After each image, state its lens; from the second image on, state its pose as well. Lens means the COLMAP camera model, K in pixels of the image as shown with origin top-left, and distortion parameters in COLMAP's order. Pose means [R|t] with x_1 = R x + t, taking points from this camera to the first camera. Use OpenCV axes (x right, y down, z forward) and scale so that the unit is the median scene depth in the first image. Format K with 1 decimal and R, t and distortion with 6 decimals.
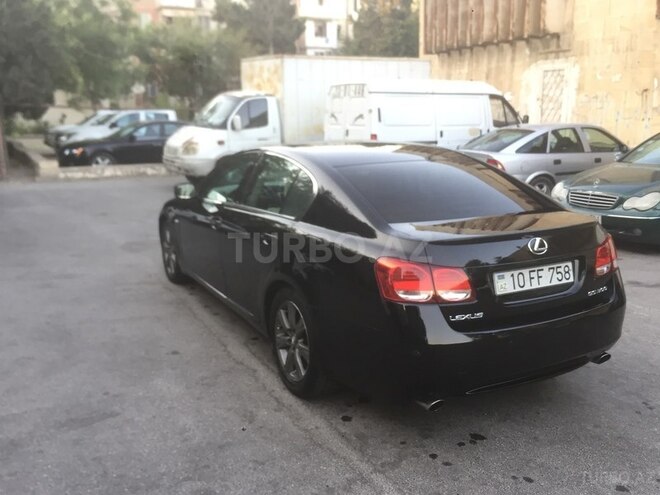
lens RADIAL K [[615.8, 0, 328.1], [0, 615.8, 251.0], [0, 0, 1]] dist [0.033140, 0.000000]
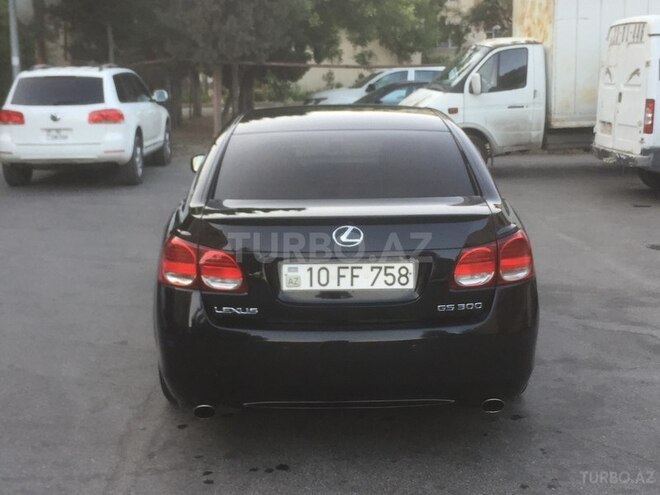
lens RADIAL K [[915.6, 0, 328.0], [0, 915.6, 246.8], [0, 0, 1]] dist [0.077614, 0.000000]
pose [[0.888921, 0.079590, -0.451093, 0.770003], [-0.092717, 0.995668, -0.007034, 0.014609], [0.448579, 0.048076, 0.892449, -0.059239]]
